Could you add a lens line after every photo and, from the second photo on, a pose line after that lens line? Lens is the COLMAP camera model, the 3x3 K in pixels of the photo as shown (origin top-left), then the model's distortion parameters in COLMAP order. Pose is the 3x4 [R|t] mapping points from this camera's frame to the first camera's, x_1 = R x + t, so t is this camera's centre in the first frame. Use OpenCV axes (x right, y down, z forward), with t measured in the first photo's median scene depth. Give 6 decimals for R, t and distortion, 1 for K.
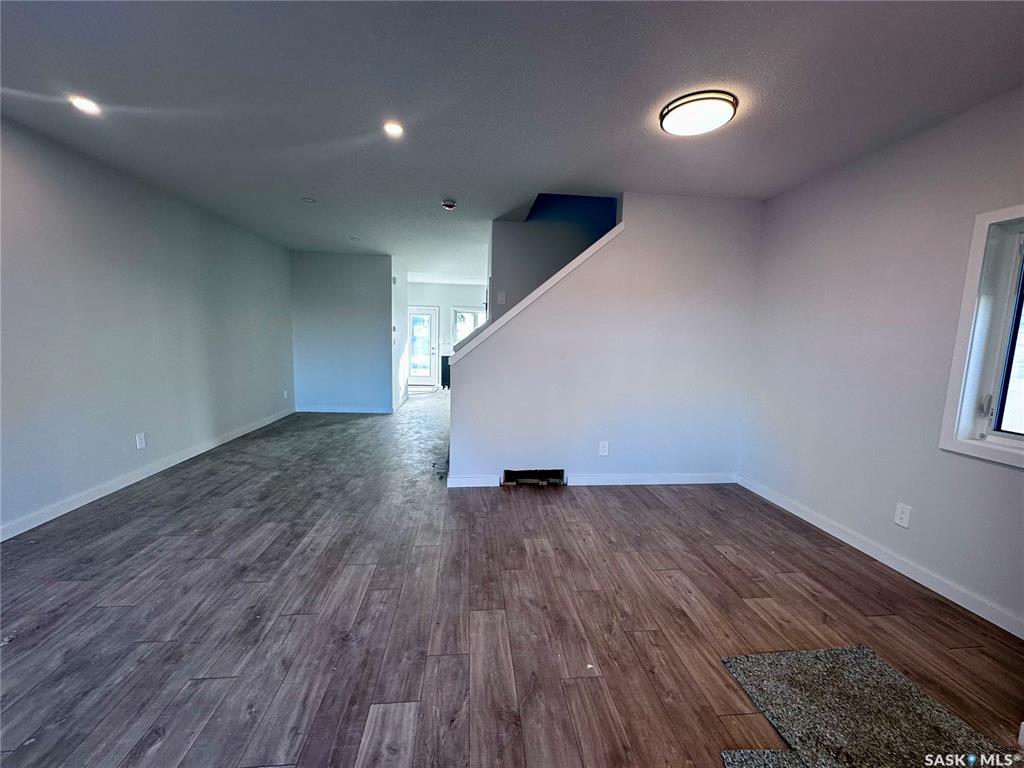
lens RADIAL K [[405.5, 0, 512.0], [0, 405.5, 384.0], [0, 0, 1]] dist [-0.003091, -0.000089]
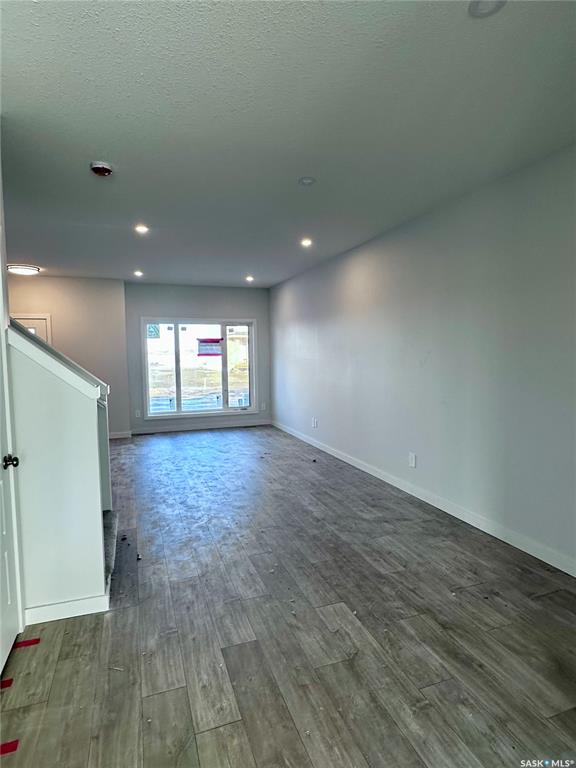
lens RADIAL K [[429.0, 0, 288.0], [0, 429.0, 384.0], [0, 0, 1]] dist [-0.005645, -0.001559]
pose [[-0.969765, -0.000376, -0.244039, -0.286096], [-0.046068, 0.982302, 0.181551, -0.240063], [0.239652, 0.187305, -0.952620, 1.854019]]
